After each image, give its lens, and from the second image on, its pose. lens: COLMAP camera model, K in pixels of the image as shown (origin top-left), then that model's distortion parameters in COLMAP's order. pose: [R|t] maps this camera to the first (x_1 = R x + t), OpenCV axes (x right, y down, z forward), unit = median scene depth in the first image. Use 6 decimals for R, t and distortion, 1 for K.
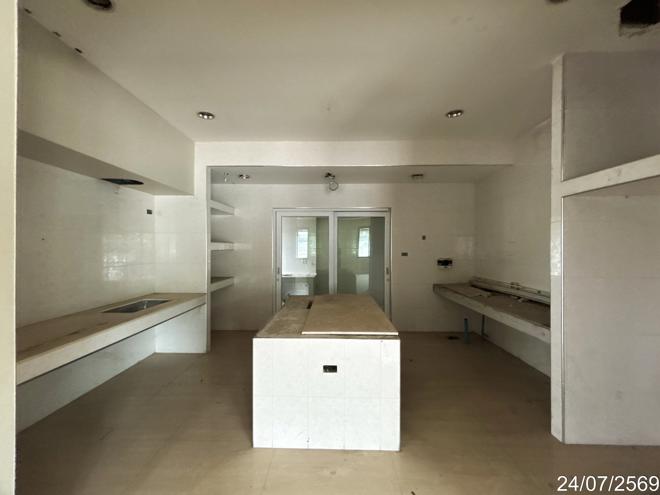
lens RADIAL K [[266.8, 0, 331.4], [0, 266.8, 247.7], [0, 0, 1]] dist [0.000429, 0.000167]
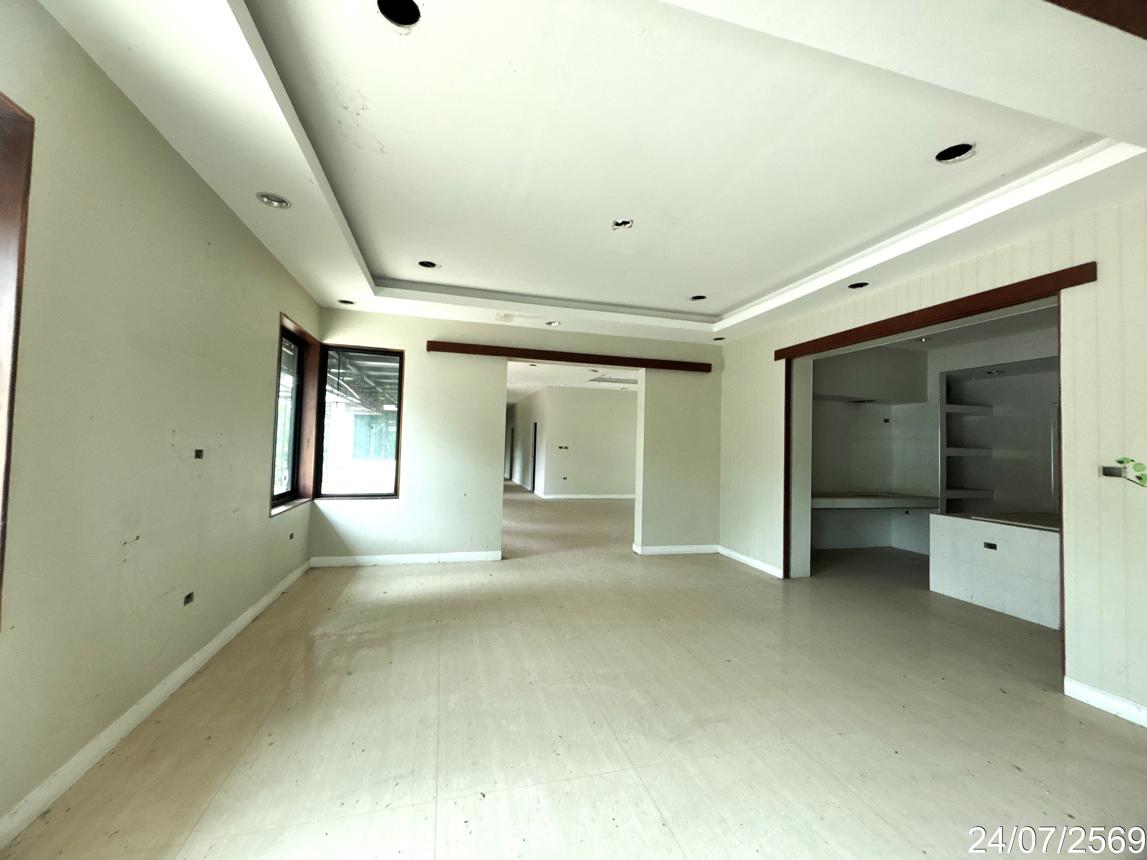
lens RADIAL K [[463.6, 0, 577.3], [0, 463.6, 428.7], [0, 0, 1]] dist [0.000429, 0.000167]
pose [[0.292016, -0.024230, -0.956107, 0.824229], [-0.027687, 0.999046, -0.033774, 0.005052], [0.956013, 0.036334, 0.291066, -0.840823]]
